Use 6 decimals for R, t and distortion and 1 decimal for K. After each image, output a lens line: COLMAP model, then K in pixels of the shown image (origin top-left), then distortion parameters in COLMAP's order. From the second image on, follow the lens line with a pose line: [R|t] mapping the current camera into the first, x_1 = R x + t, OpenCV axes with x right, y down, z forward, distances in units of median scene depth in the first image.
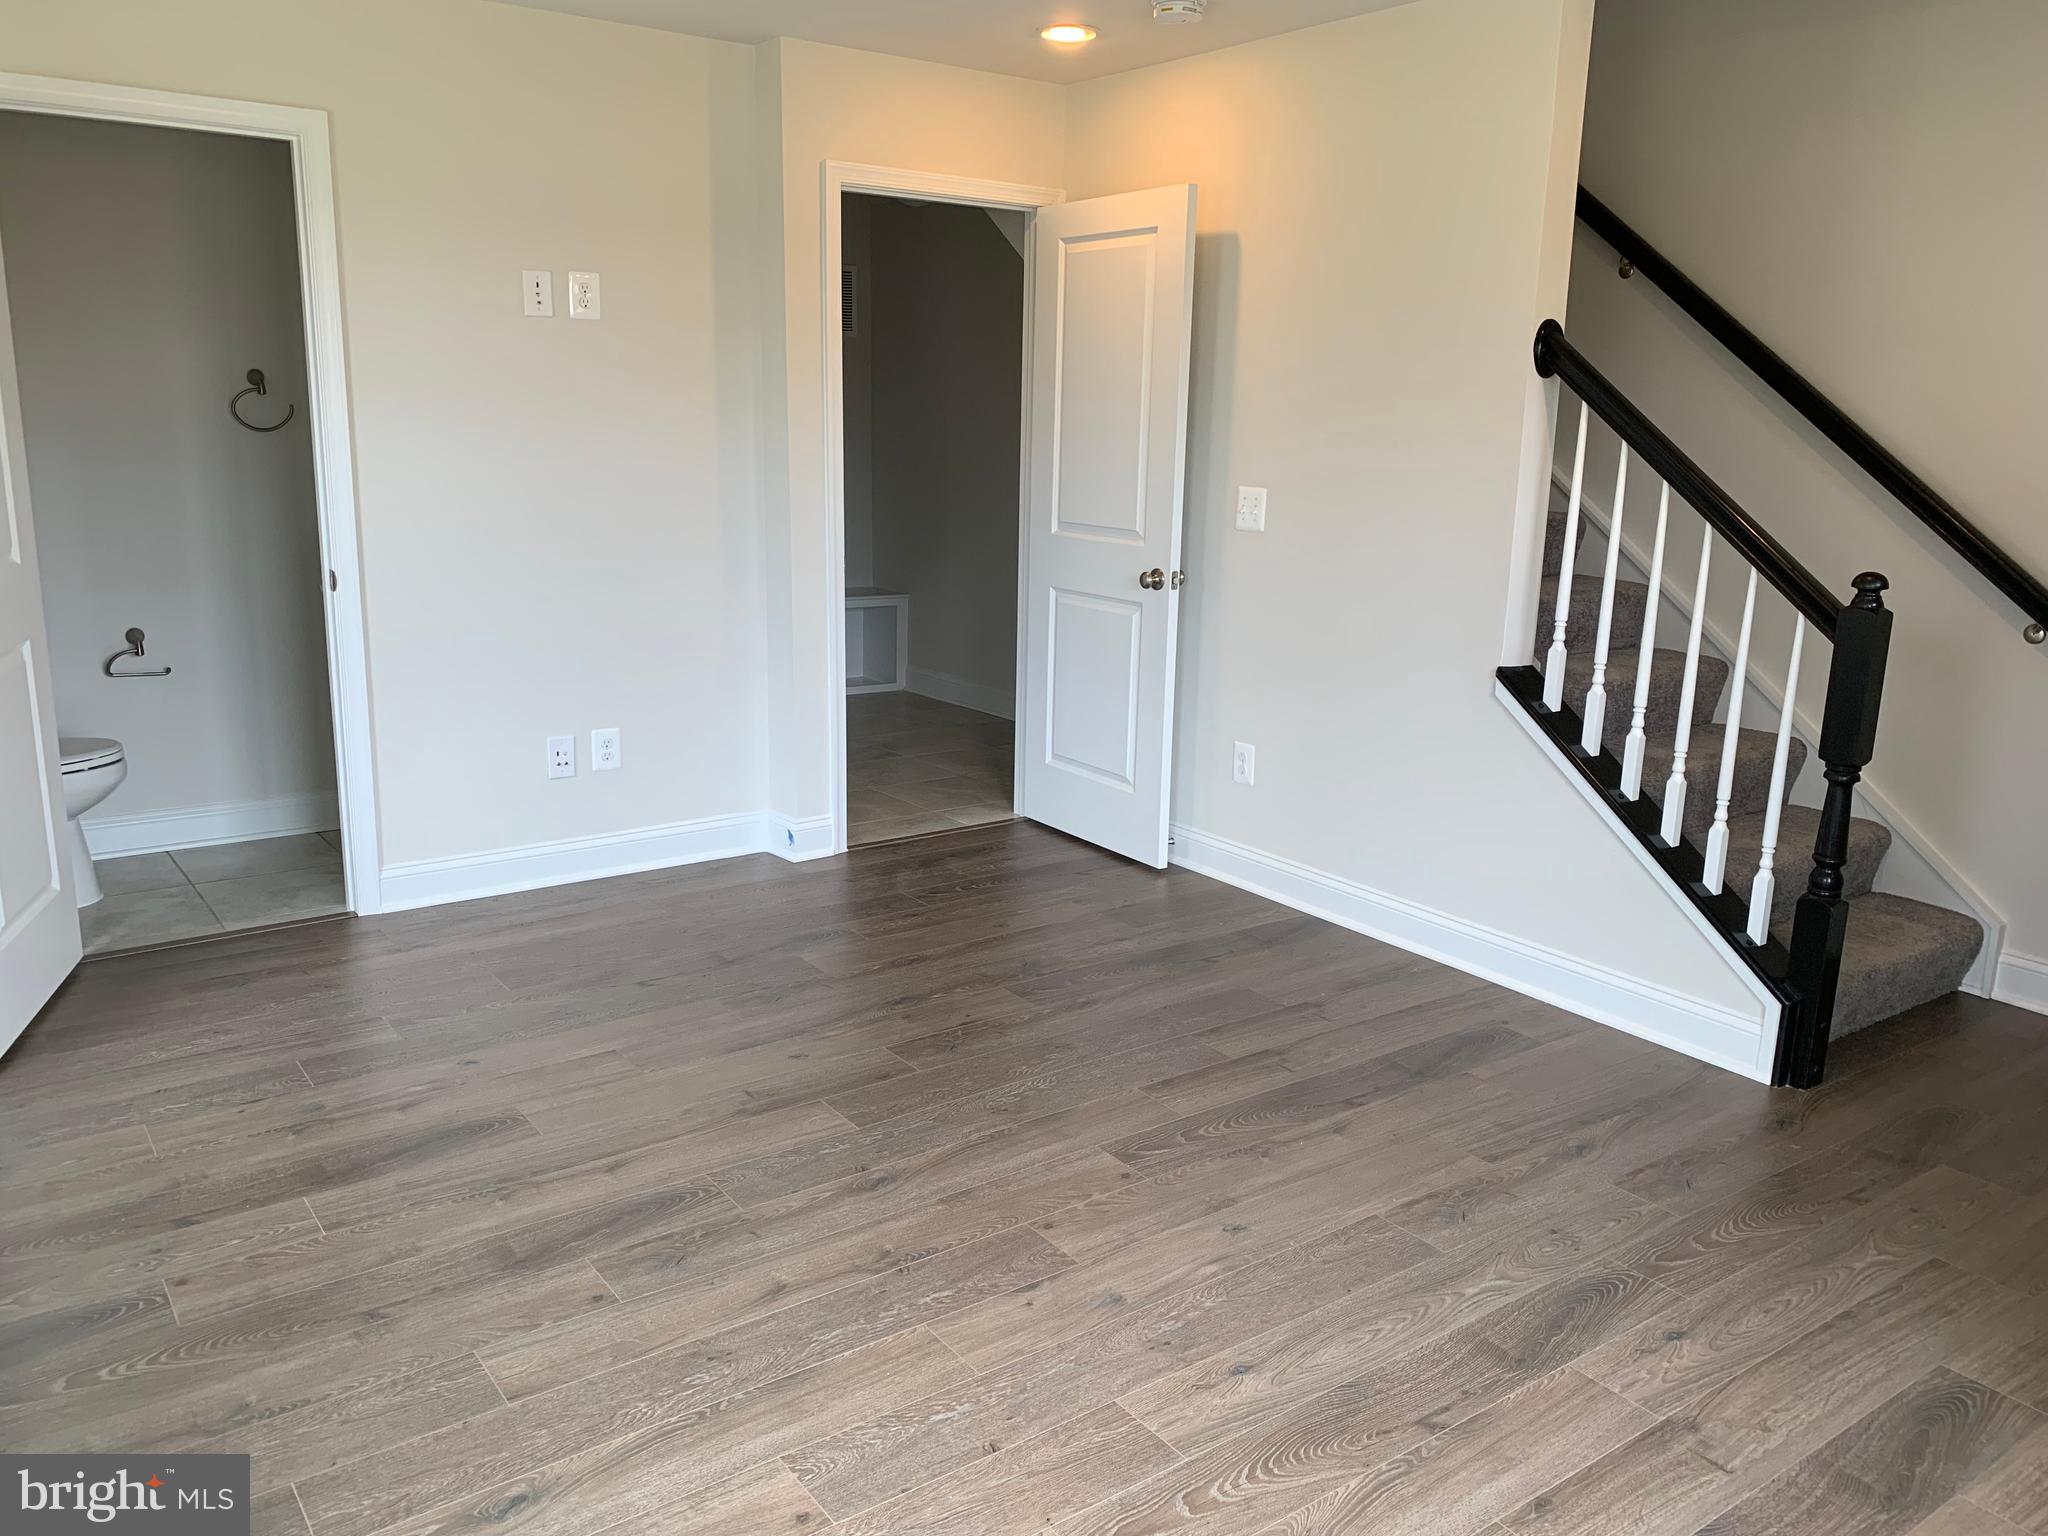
lens RADIAL K [[1579.2, 0, 1018.6], [0, 1579.2, 771.0], [0, 0, 1]] dist [0.009704, -0.006508]
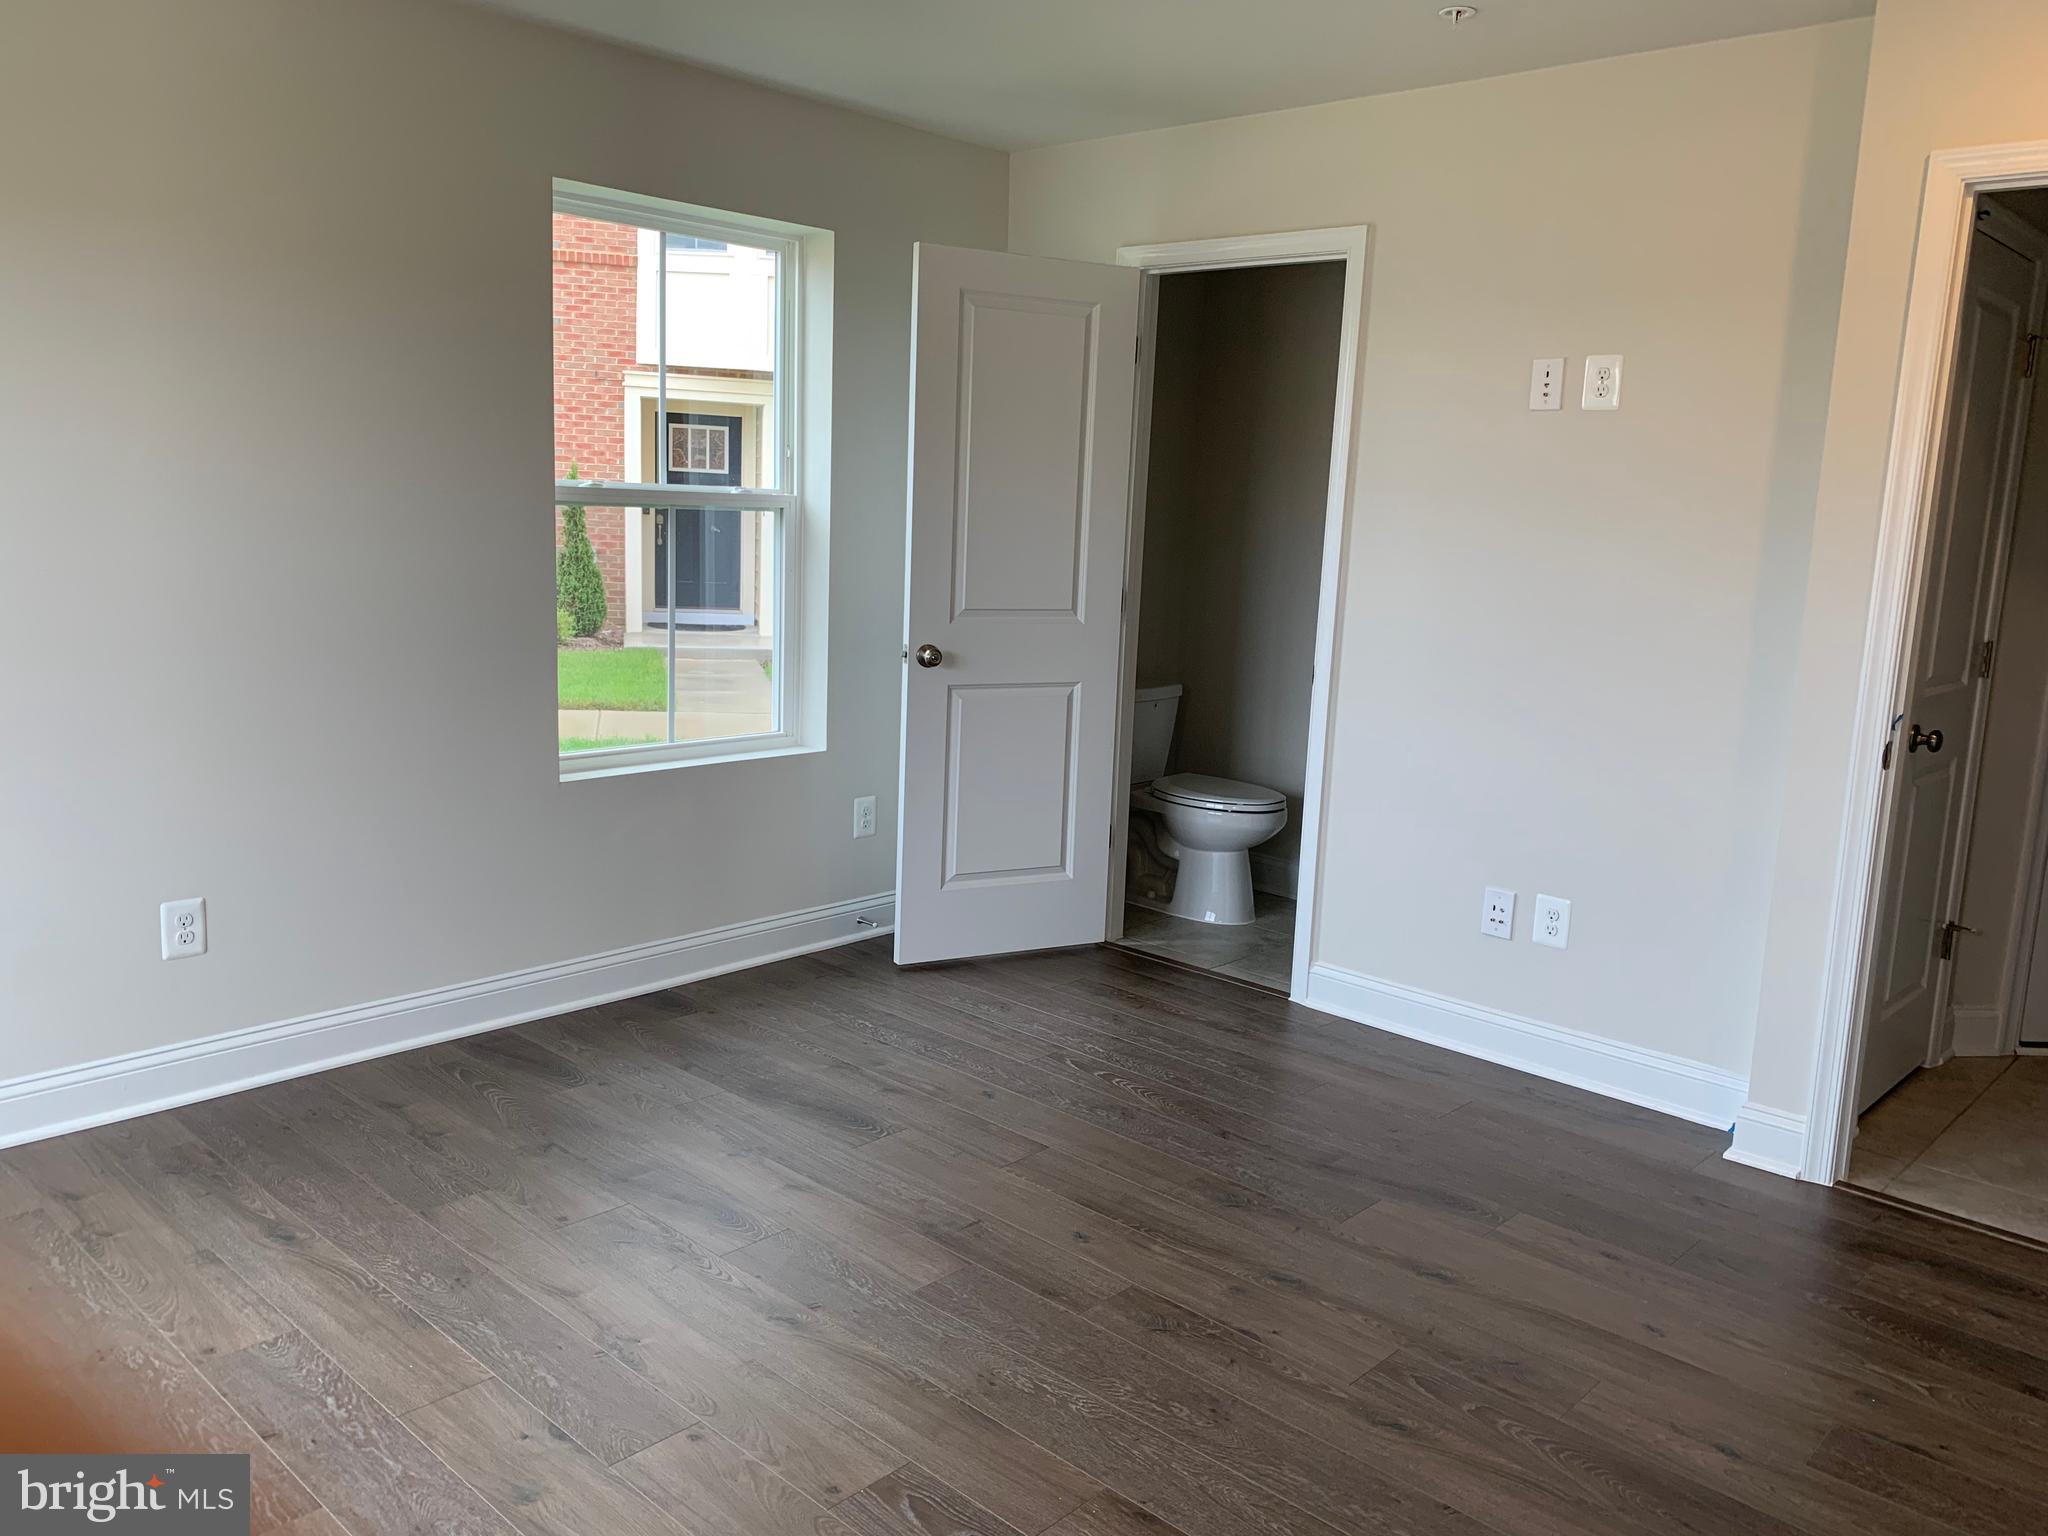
lens RADIAL K [[1579.2, 0, 1021.0], [0, 1579.2, 761.1], [0, 0, 1]] dist [0.009704, -0.006508]
pose [[0.186900, 0.158074, -0.969578, 0.511217], [-0.259496, 0.959858, 0.106467, -0.118521], [0.947486, 0.231703, 0.220417, 0.574178]]
